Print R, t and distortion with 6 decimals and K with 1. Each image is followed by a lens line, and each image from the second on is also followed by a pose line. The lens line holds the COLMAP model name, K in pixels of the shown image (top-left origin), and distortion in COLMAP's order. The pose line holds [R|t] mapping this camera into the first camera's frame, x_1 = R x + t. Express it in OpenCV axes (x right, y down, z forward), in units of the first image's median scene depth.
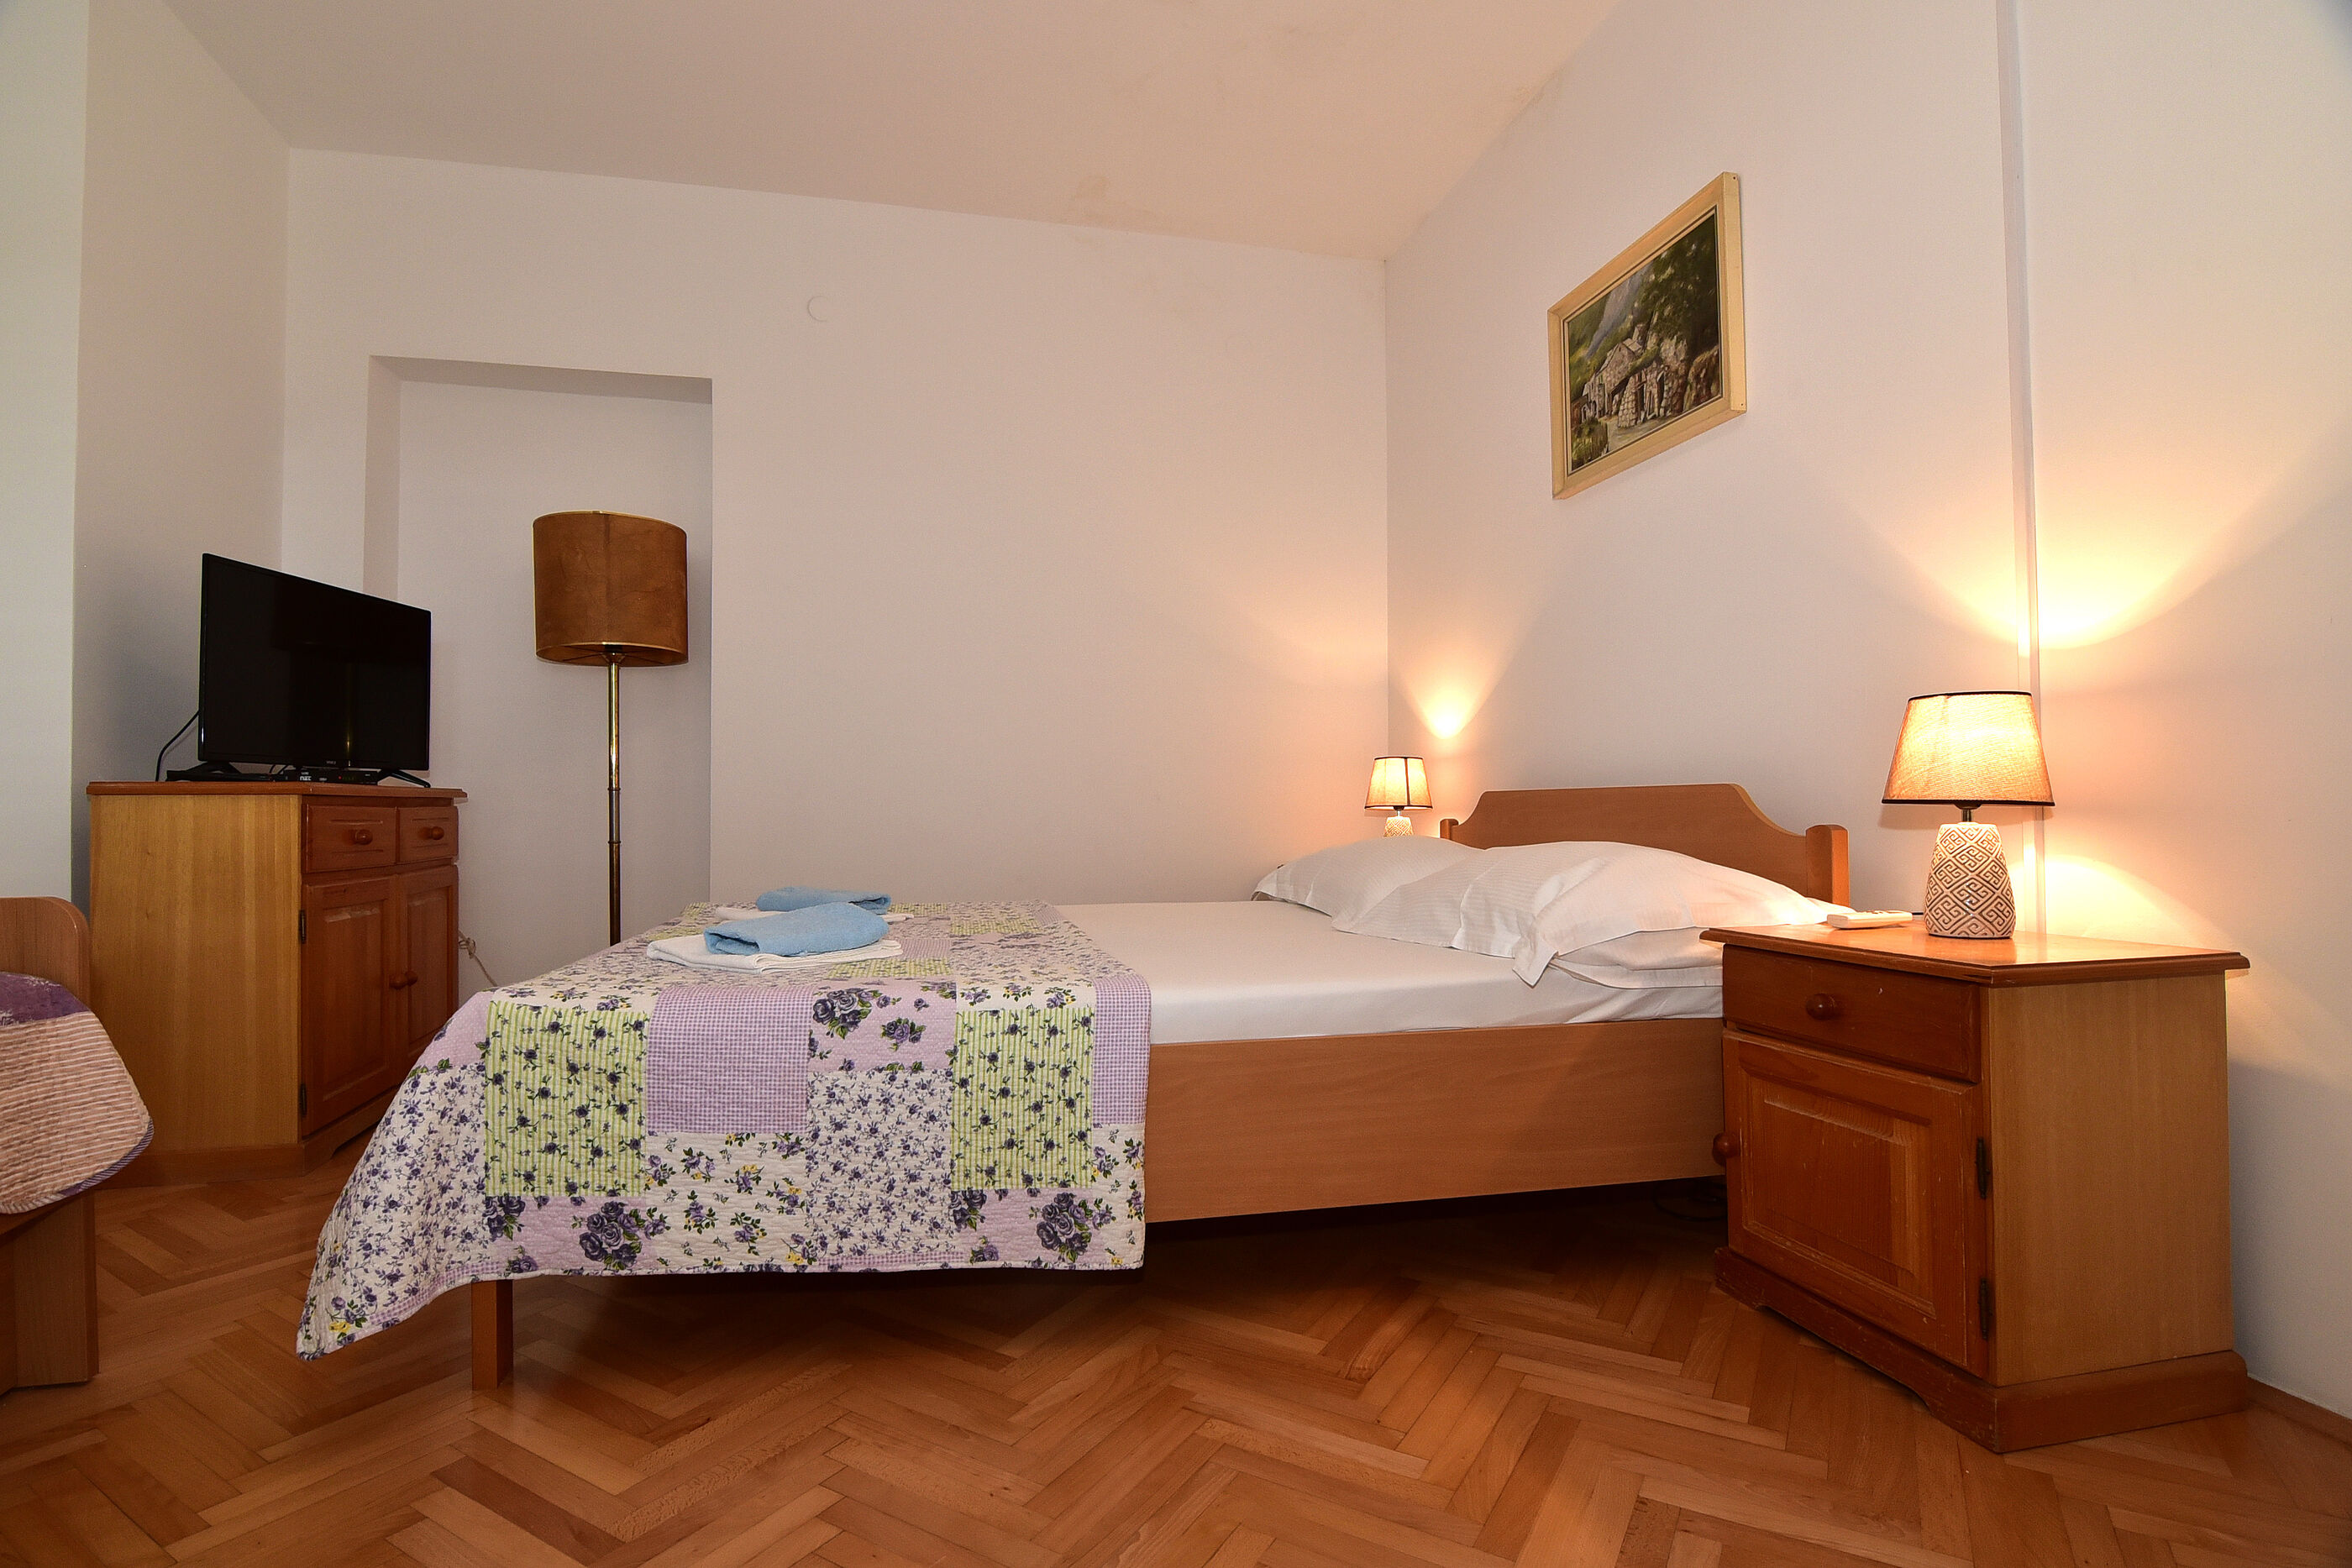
lens RADIAL K [[1170.6, 0, 1180.8], [0, 1170.6, 814.0], [0, 0, 1]] dist [-0.007362, -0.011788]
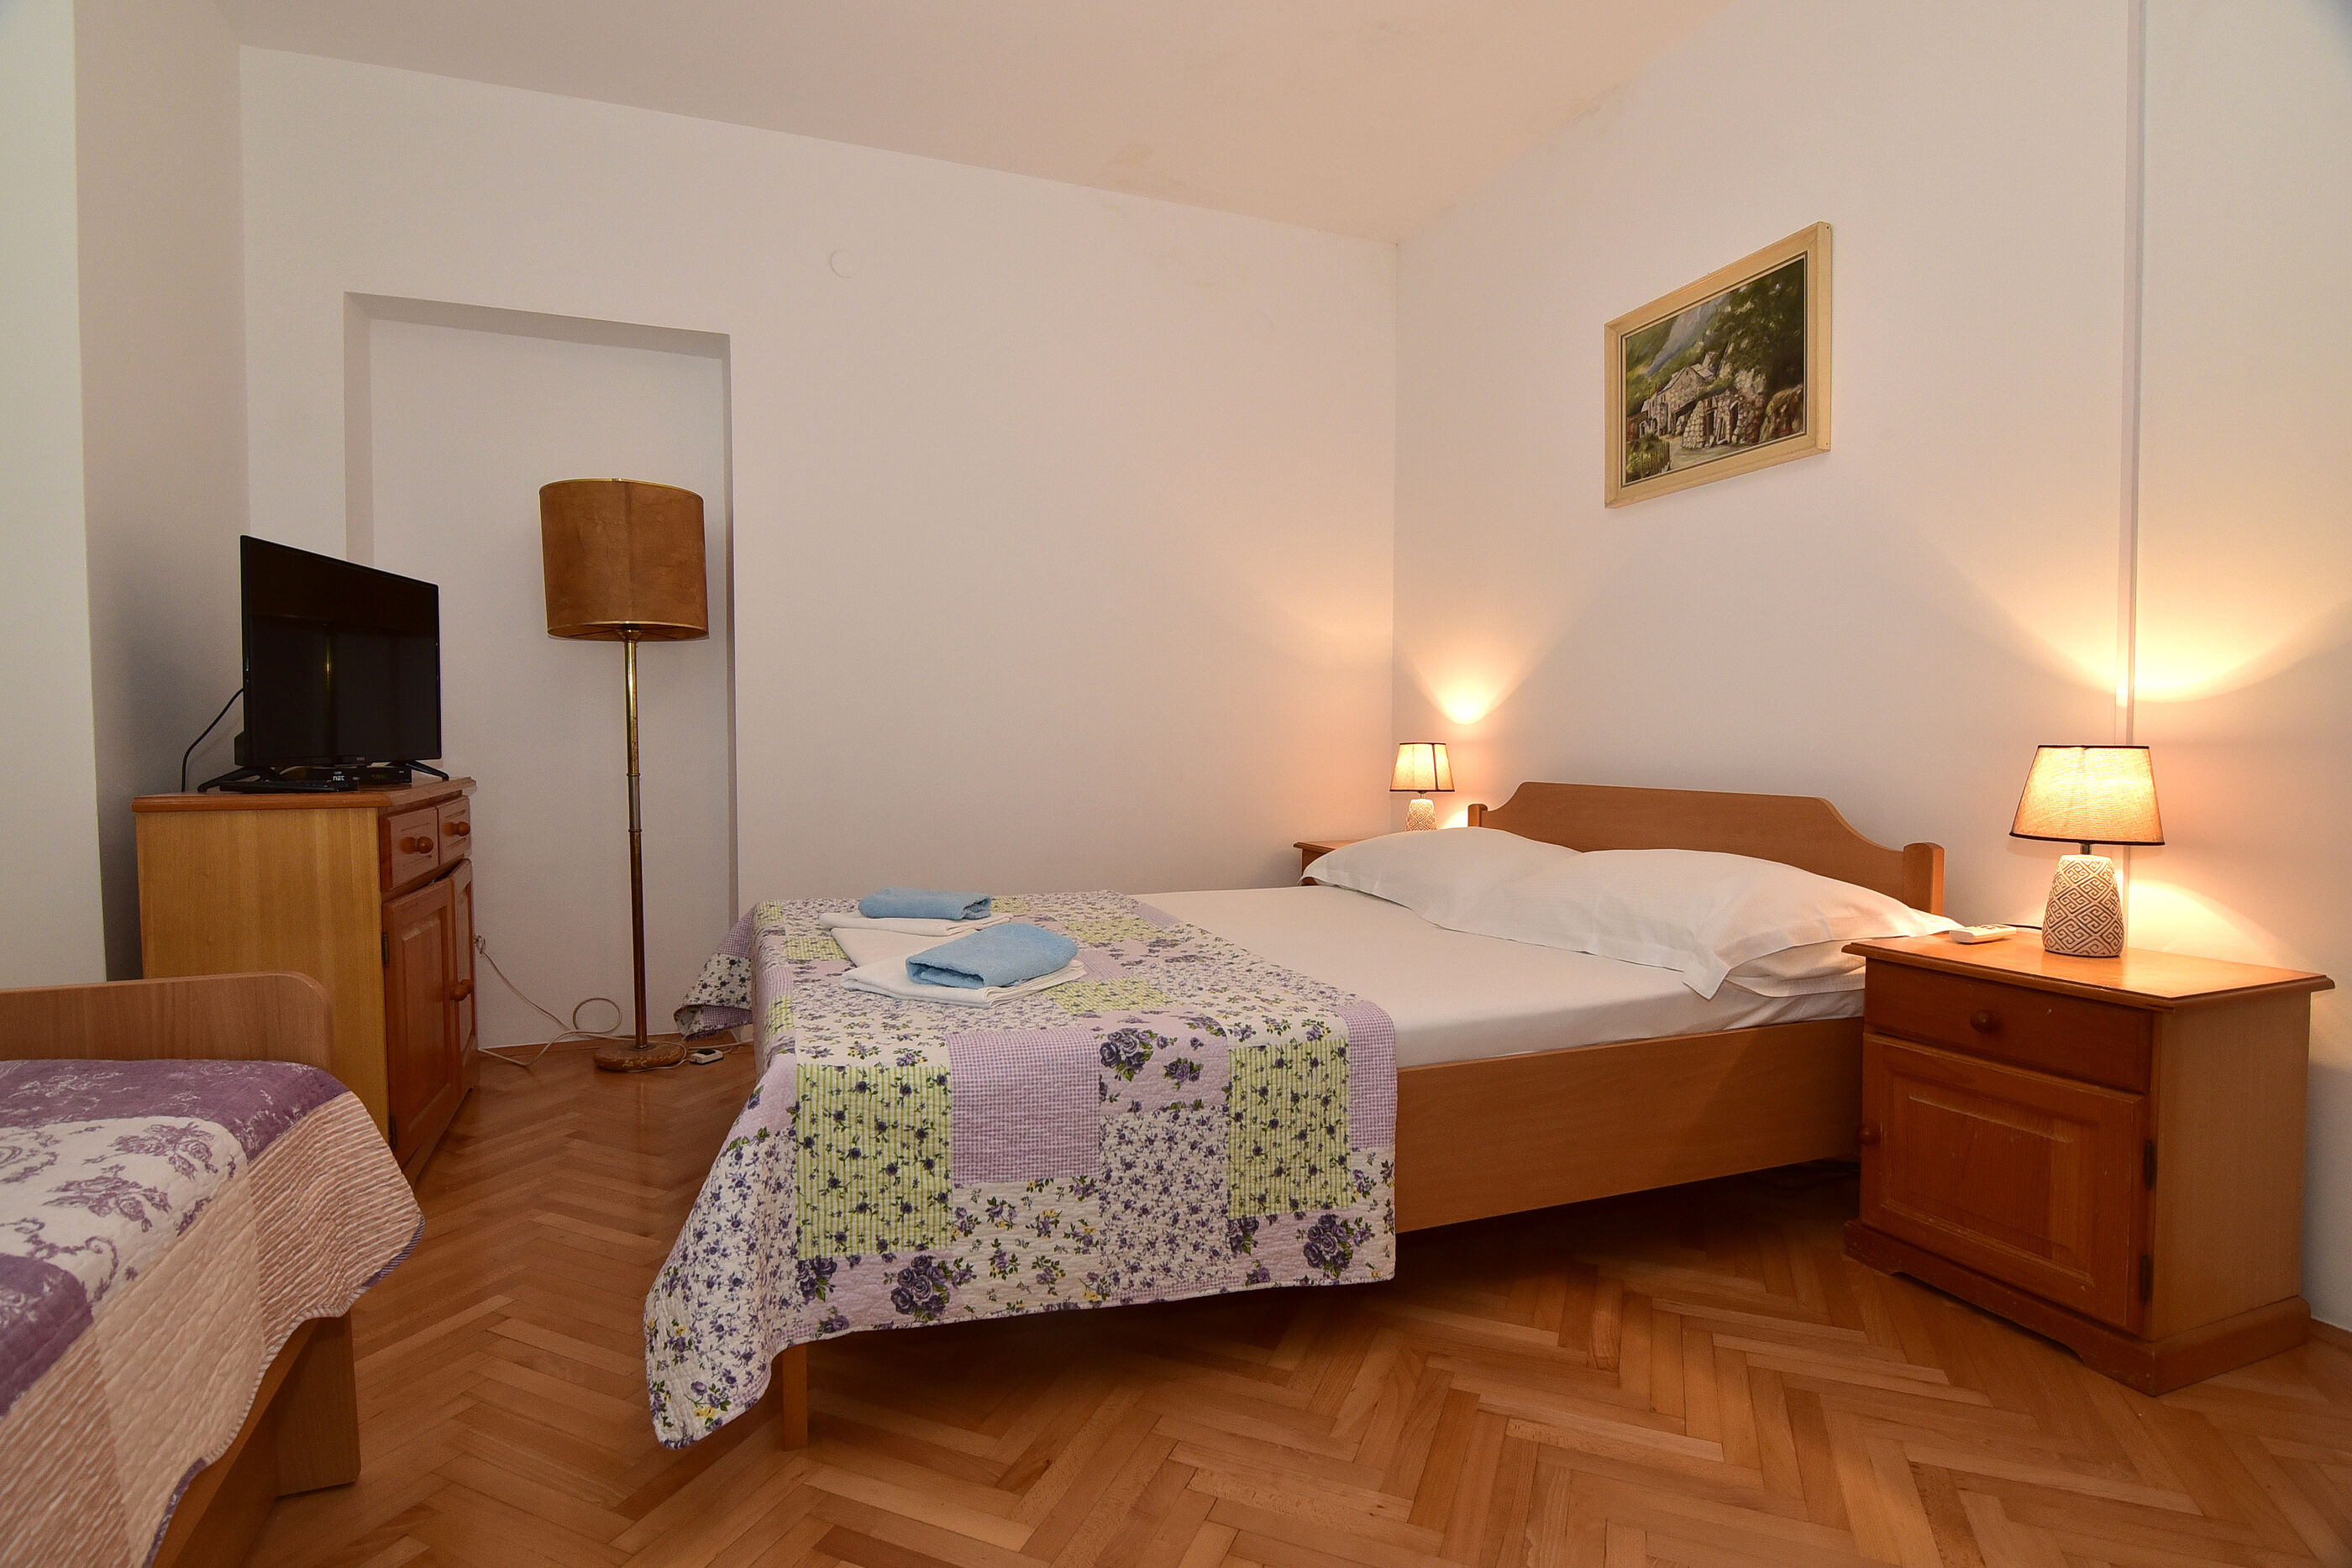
lens RADIAL K [[1170.6, 0, 1180.8], [0, 1170.6, 814.0], [0, 0, 1]] dist [-0.007362, -0.011788]
pose [[0.988879, -0.004858, 0.148640, -0.393635], [-0.004348, 0.998095, 0.061546, -0.103247], [-0.148656, -0.061508, 0.986974, -0.000072]]
